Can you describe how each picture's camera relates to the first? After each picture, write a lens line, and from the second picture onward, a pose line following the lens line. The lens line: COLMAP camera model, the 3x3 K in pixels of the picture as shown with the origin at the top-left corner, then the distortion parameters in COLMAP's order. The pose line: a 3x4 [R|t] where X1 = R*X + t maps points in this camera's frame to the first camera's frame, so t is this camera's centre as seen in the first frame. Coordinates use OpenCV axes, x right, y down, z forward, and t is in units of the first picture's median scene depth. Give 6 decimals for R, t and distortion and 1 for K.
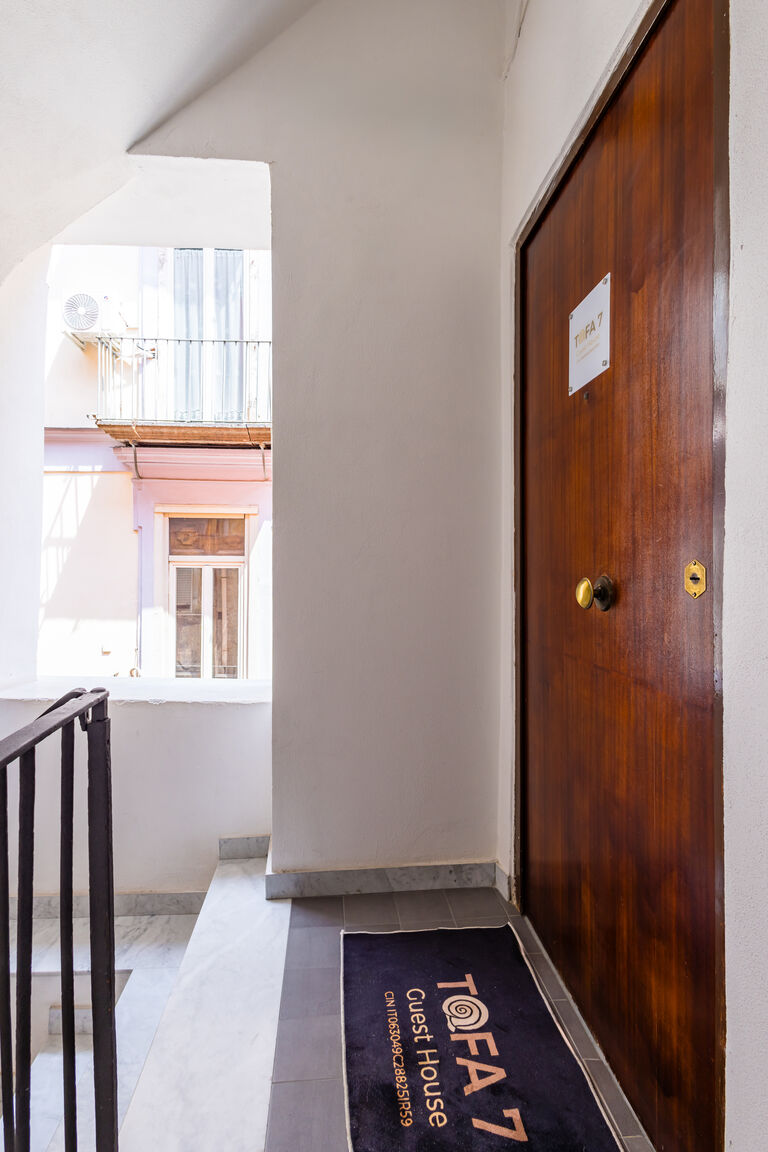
lens RADIAL K [[601.1, 0, 384.0], [0, 601.1, 576.0], [0, 0, 1]] dist [0.010931, -0.011150]
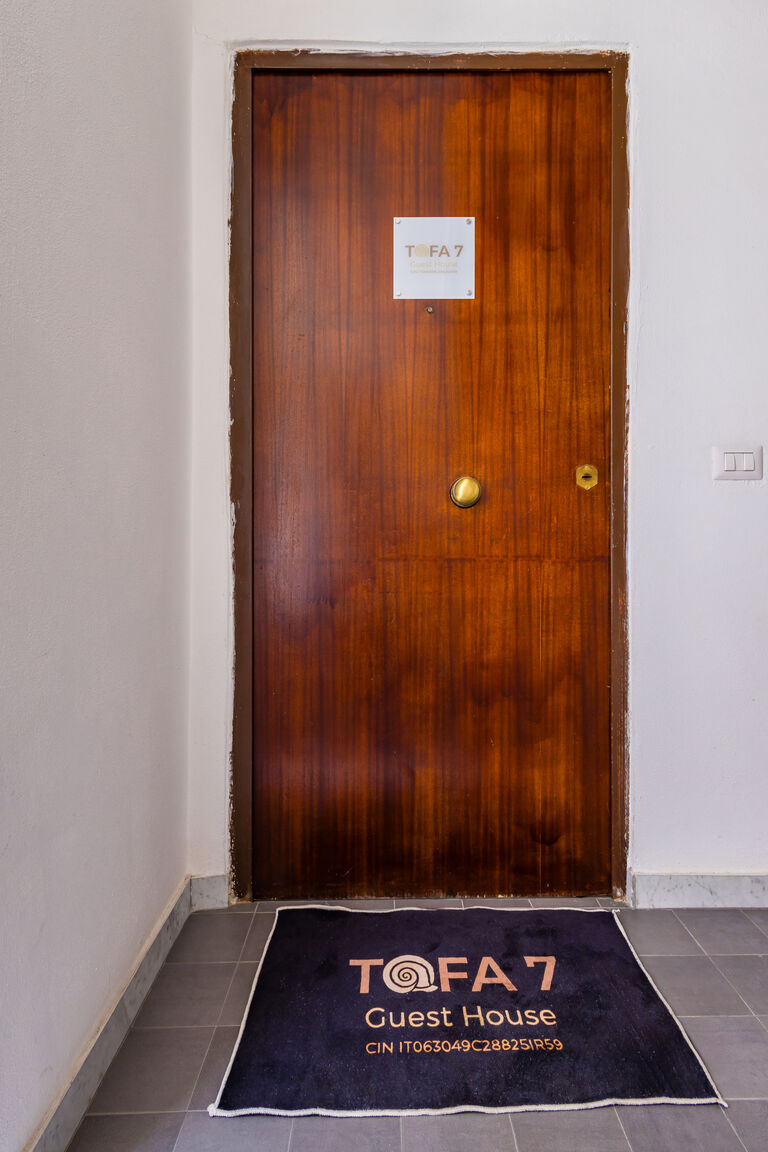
lens RADIAL K [[601.1, 0, 384.0], [0, 601.1, 576.0], [0, 0, 1]] dist [0.010931, -0.011150]
pose [[0.036197, -0.031621, 0.998844, -0.798532], [0.031897, 0.999027, 0.030471, 0.147698], [-0.998836, 0.030757, 0.037171, 1.116660]]
